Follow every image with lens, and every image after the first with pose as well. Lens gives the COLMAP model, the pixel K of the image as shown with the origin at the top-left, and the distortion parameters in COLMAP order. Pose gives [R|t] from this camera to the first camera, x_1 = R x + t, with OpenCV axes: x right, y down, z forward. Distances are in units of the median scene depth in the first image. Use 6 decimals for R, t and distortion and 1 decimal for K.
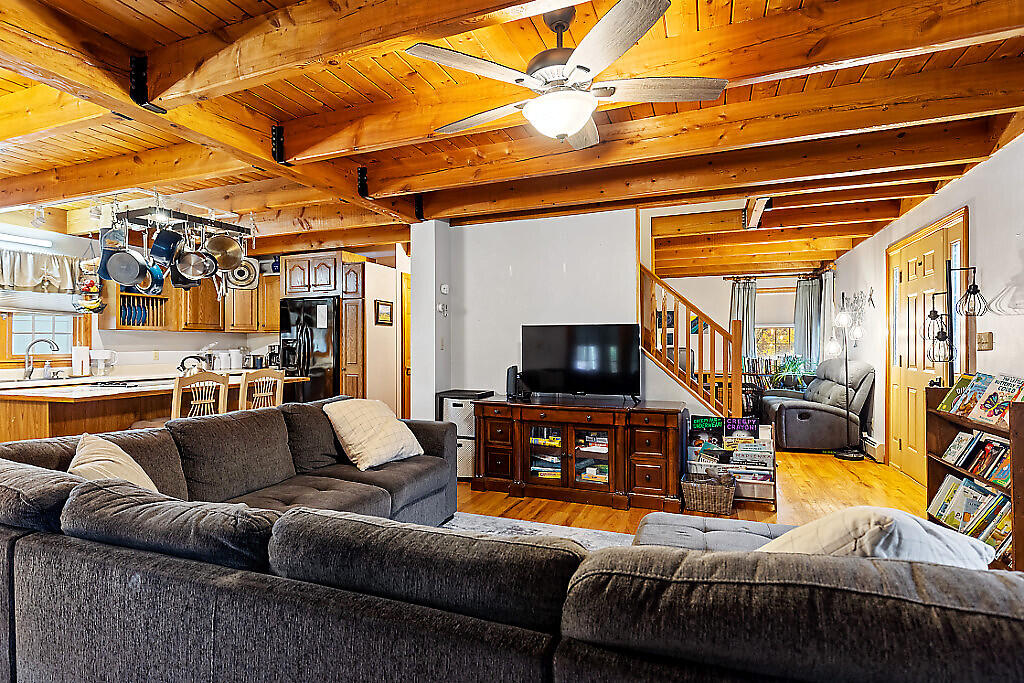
lens RADIAL K [[513.6, 0, 508.4], [0, 513.6, 340.3], [0, 0, 1]] dist [-0.002166, 0.000341]
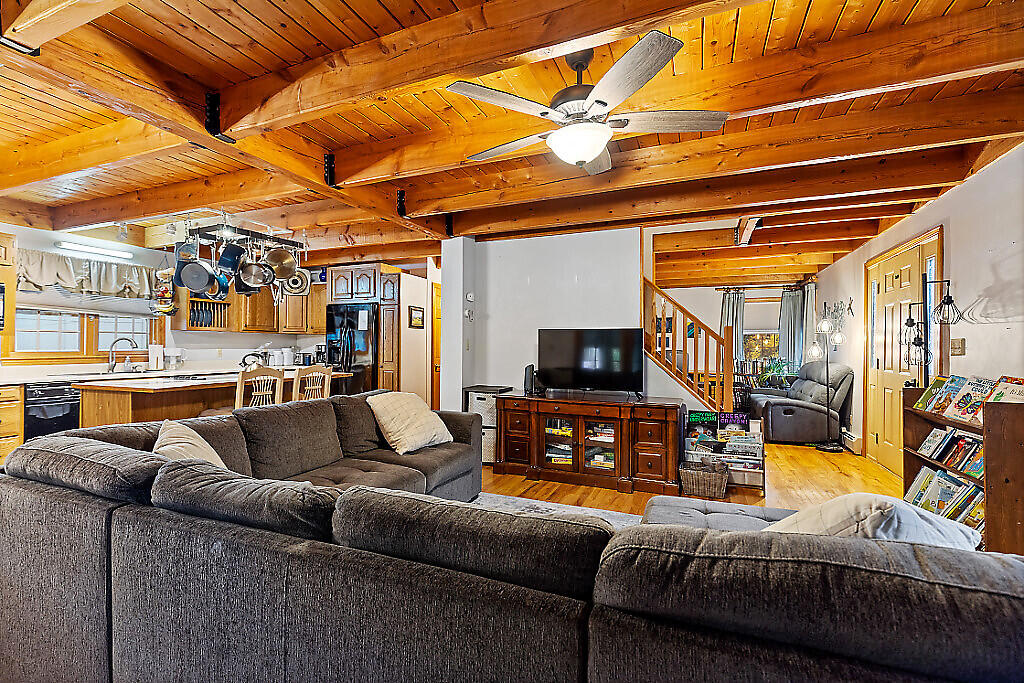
lens RADIAL K [[450.3, 0, 510.8], [0, 450.3, 342.3], [0, 0, 1]] dist [0.003293, -0.001012]
pose [[0.999704, 0.008643, -0.022758, -0.016368], [-0.008651, 0.999963, -0.000263, 0.000741], [0.022755, 0.000460, 0.999741, 0.000135]]
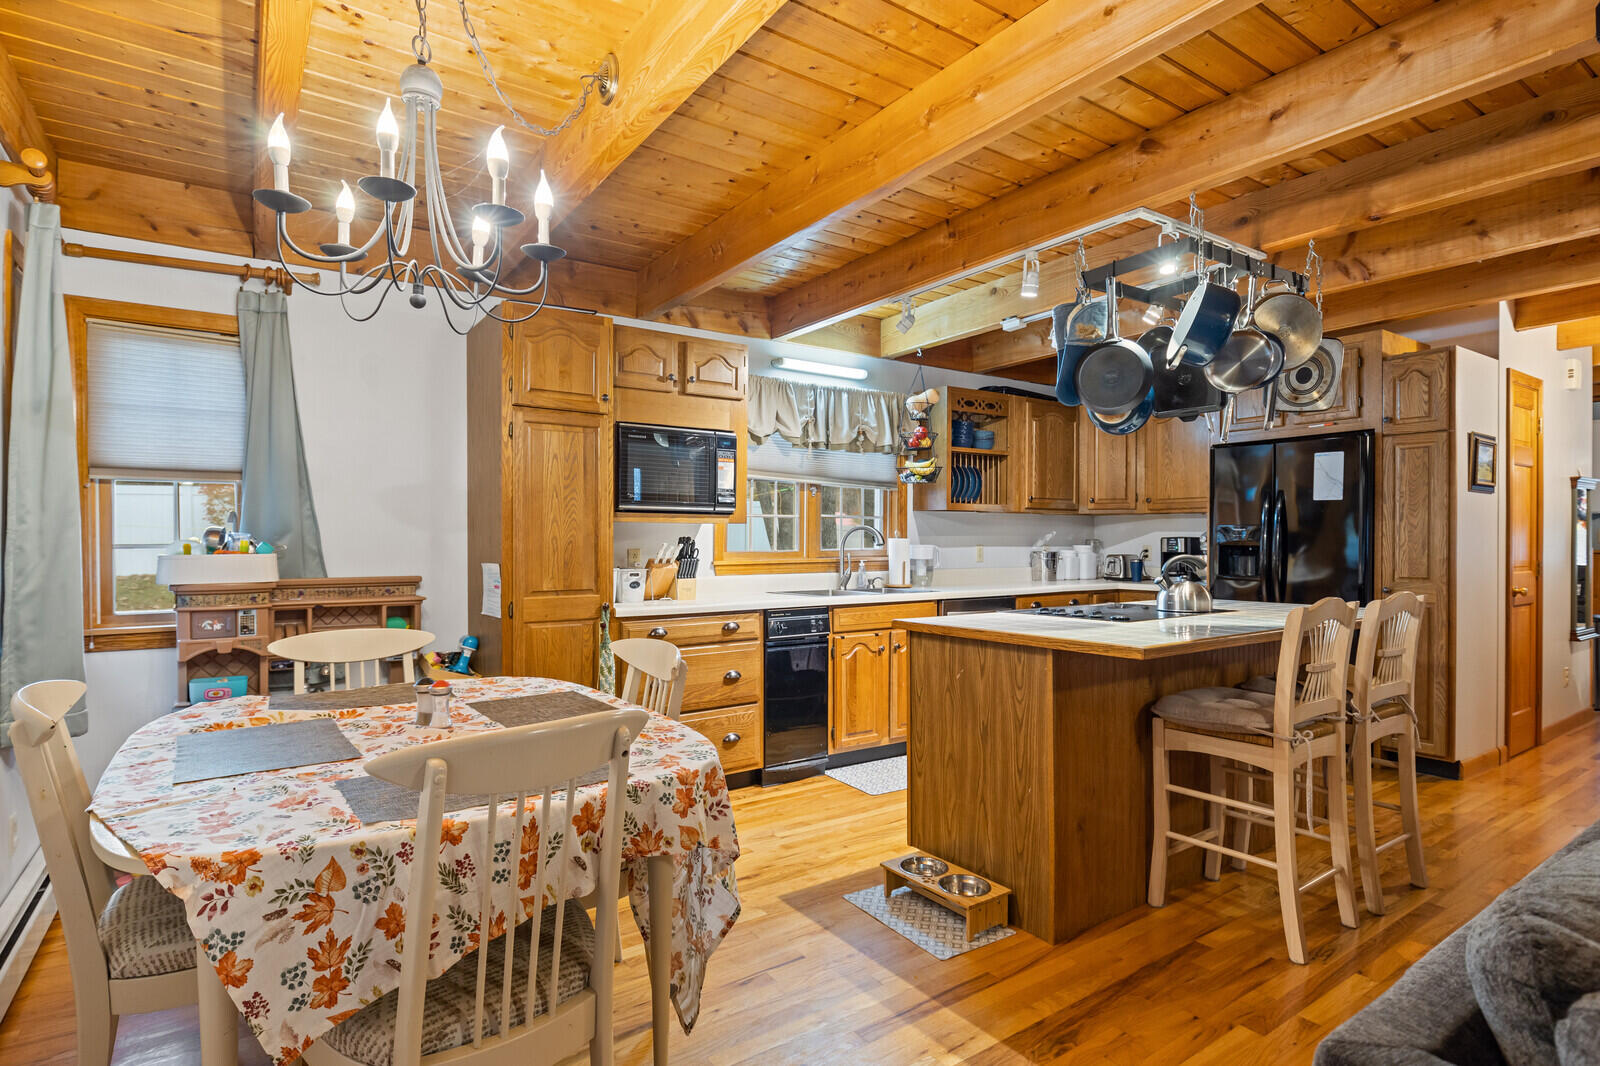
lens RADIAL K [[802.6, 0, 799.3], [0, 802.6, 537.7], [0, 0, 1]] dist [-0.002166, 0.000341]
pose [[0.829292, 0.002574, -0.558810, -0.658161], [0.002046, 0.999969, 0.007643, 0.006046], [0.558812, -0.007482, 0.829260, 0.226411]]
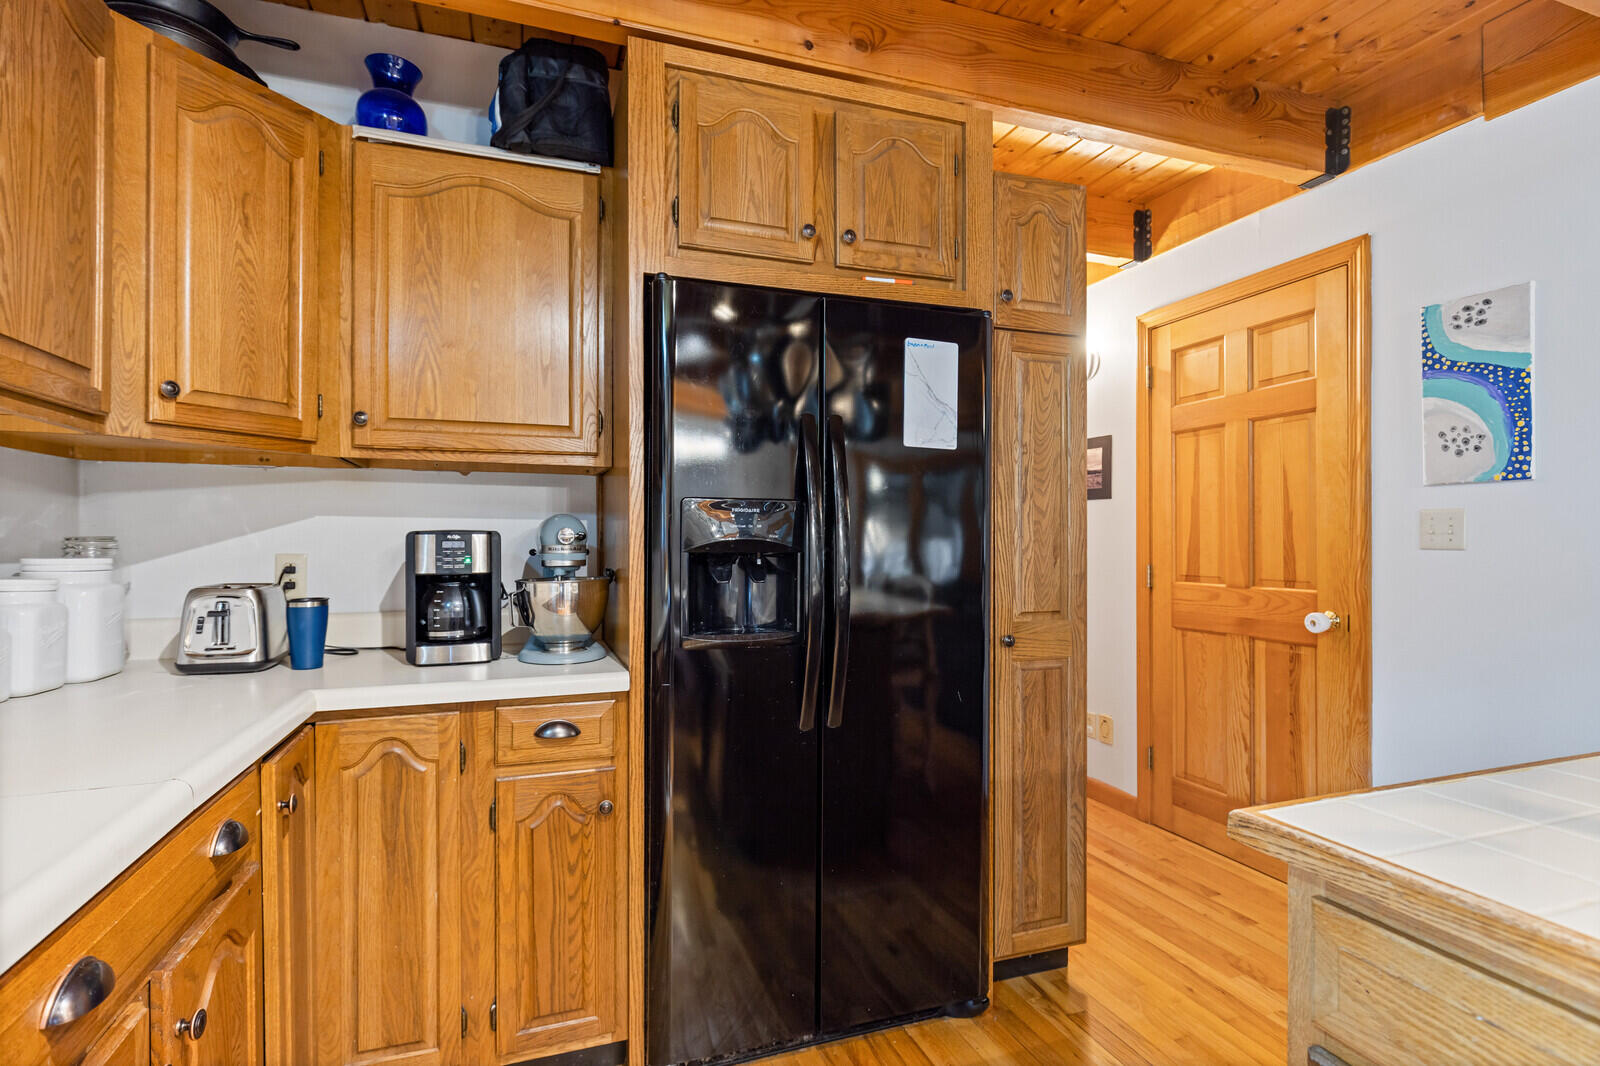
lens RADIAL K [[802.6, 0, 800.2], [0, 802.6, 535.0], [0, 0, 1]] dist [-0.002166, 0.000341]
pose [[0.760105, 0.009174, 0.649735, -1.139421], [-0.010275, 0.999945, -0.002098, 0.021681], [-0.649719, -0.005081, 0.760158, 1.462241]]
